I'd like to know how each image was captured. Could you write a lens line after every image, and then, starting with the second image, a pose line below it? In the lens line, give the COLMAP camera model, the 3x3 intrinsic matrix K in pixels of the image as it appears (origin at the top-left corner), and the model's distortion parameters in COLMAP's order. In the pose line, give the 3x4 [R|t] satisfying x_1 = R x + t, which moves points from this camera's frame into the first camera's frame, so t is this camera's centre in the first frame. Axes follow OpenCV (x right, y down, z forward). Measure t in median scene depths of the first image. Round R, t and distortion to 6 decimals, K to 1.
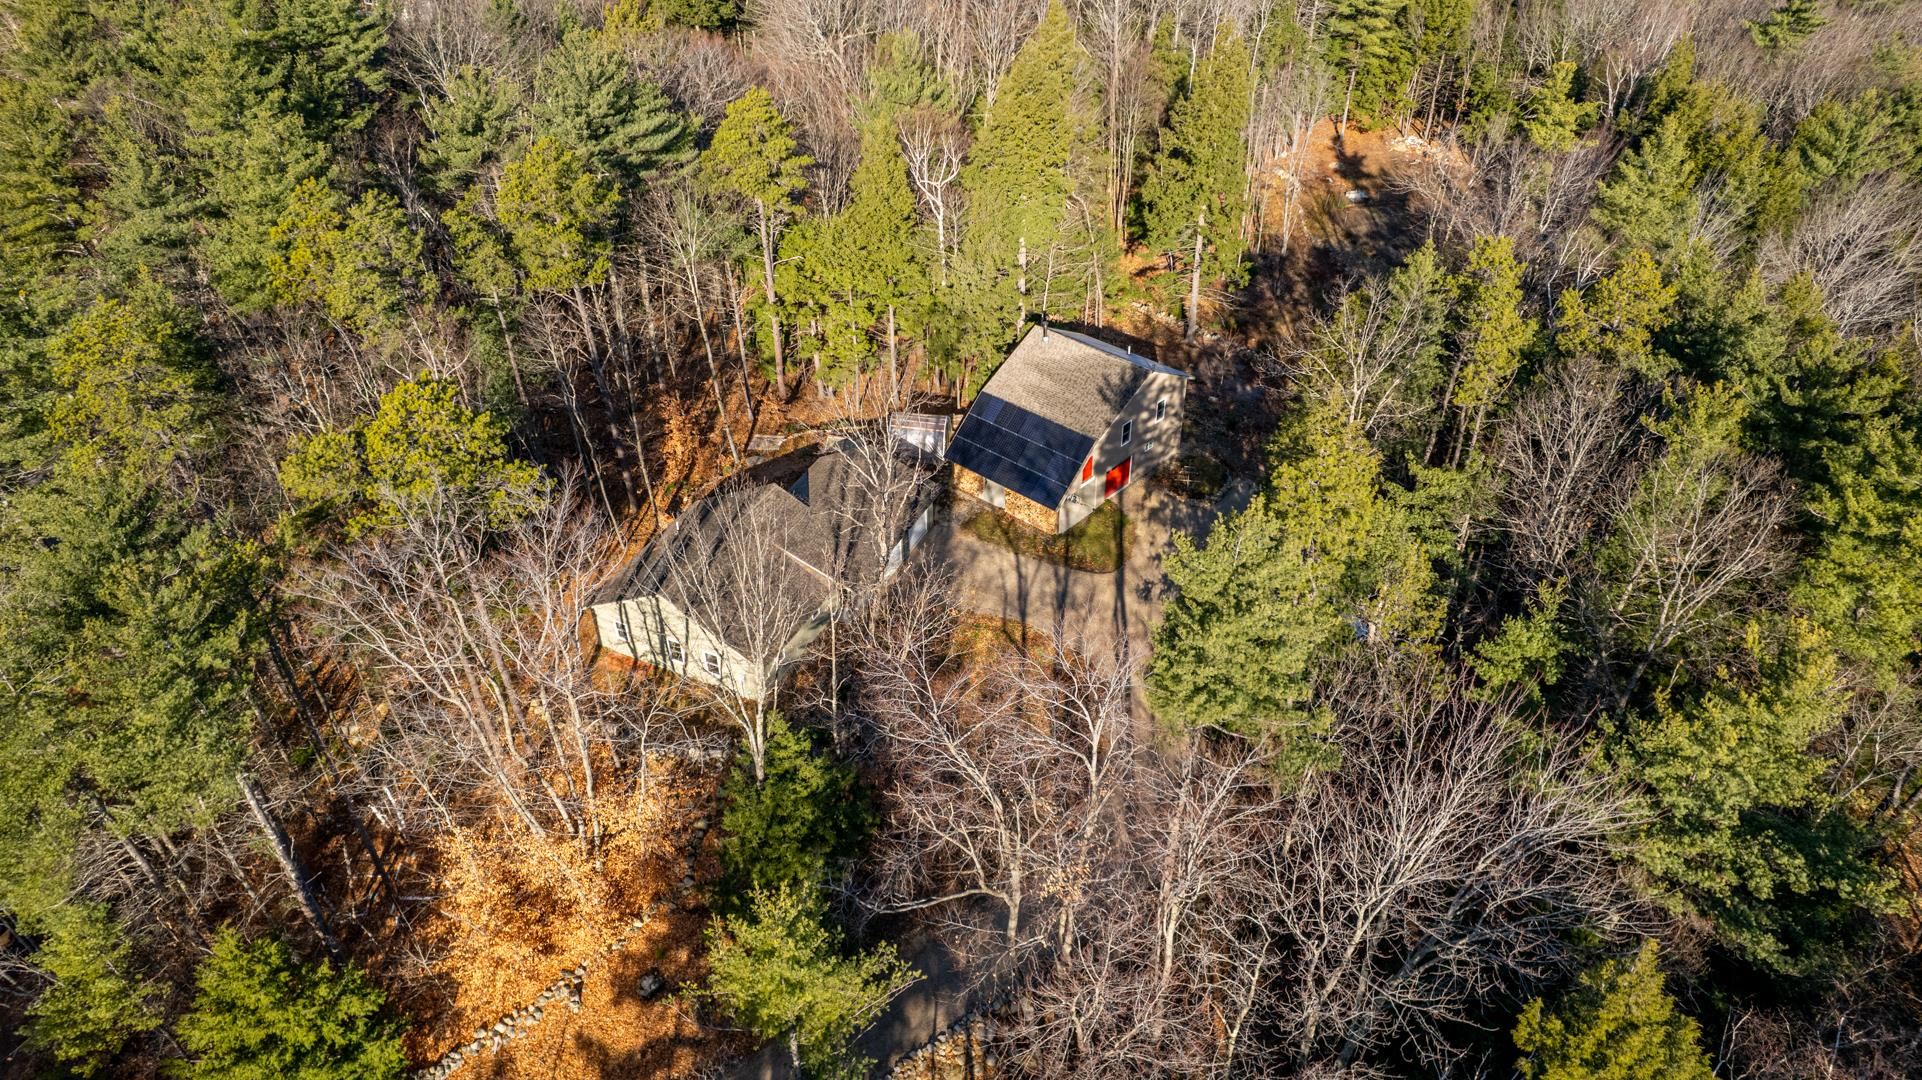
lens RADIAL K [[1206.4, 0, 961.0], [0, 1206.4, 540.0], [0, 0, 1]] dist [-0.040293, 0.003561]
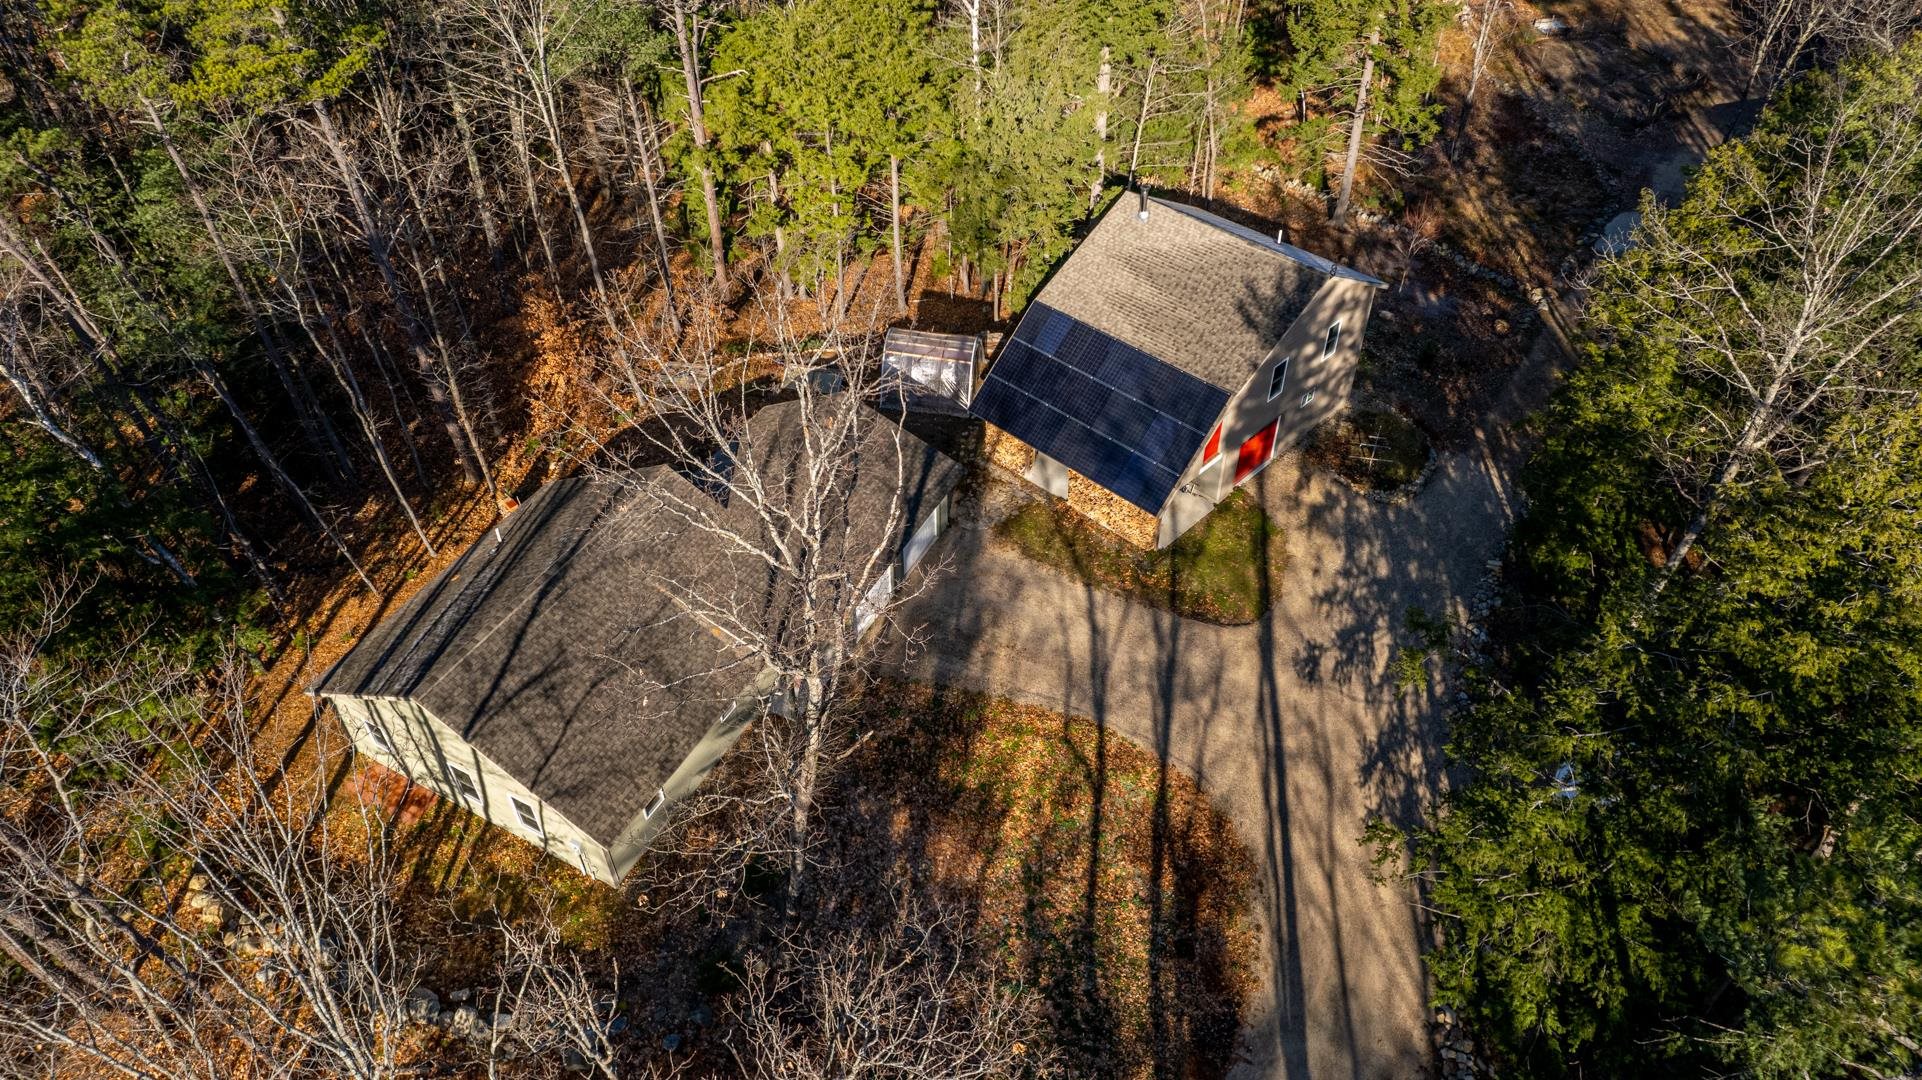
lens RADIAL K [[1206.4, 0, 961.0], [0, 1206.4, 540.0], [0, 0, 1]] dist [-0.040293, 0.003561]
pose [[0.999313, 0.026649, -0.025767, -0.001187], [-0.024000, 0.994880, 0.098169, -0.063225], [0.028251, -0.097483, 0.994836, 0.392543]]
